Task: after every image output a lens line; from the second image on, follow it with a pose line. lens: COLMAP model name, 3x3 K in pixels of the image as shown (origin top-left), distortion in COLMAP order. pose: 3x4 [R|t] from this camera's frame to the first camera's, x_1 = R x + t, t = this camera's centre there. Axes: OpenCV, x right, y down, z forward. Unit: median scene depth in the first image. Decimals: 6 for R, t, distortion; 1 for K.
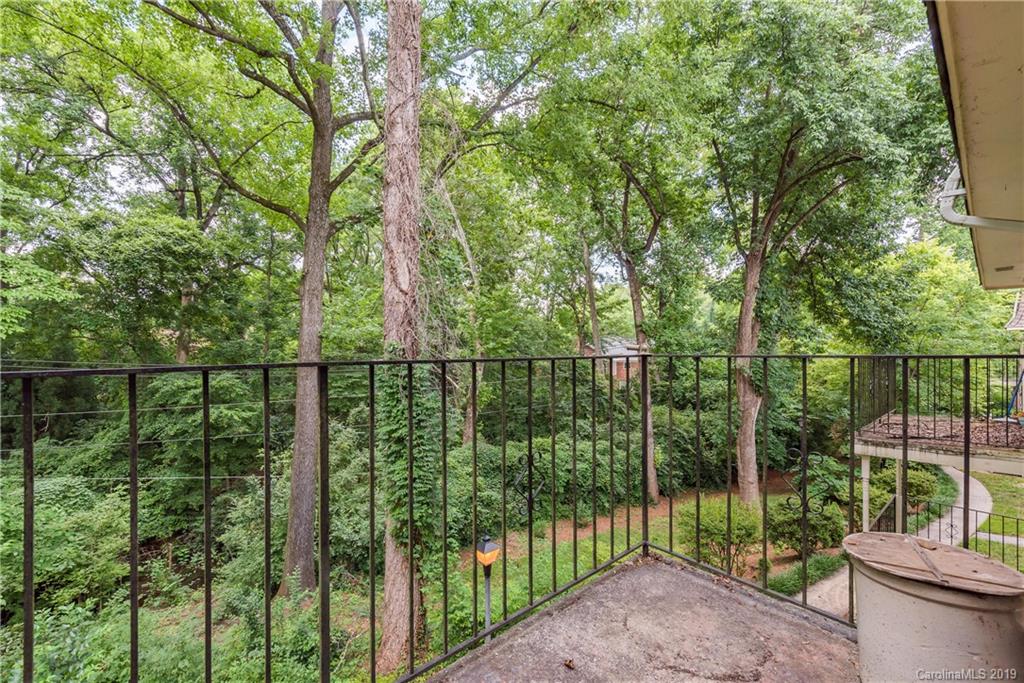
lens RADIAL K [[407.5, 0, 509.1], [0, 407.5, 343.2], [0, 0, 1]] dist [0.012012, 0.000024]
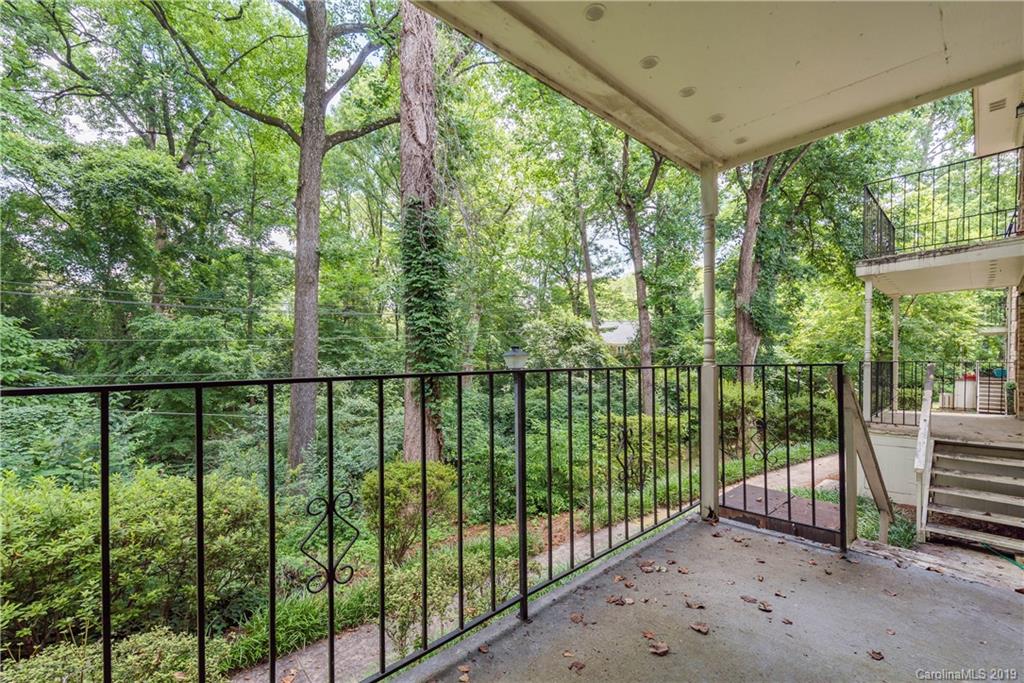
lens RADIAL K [[427.1, 0, 514.9], [0, 427.1, 345.0], [0, 0, 1]] dist [0.010065, -0.001161]
pose [[0.999069, -0.007056, 0.042556, -0.030844], [0.006295, 0.999818, 0.017982, 0.131233], [-0.042676, -0.017697, 0.998932, -0.021913]]
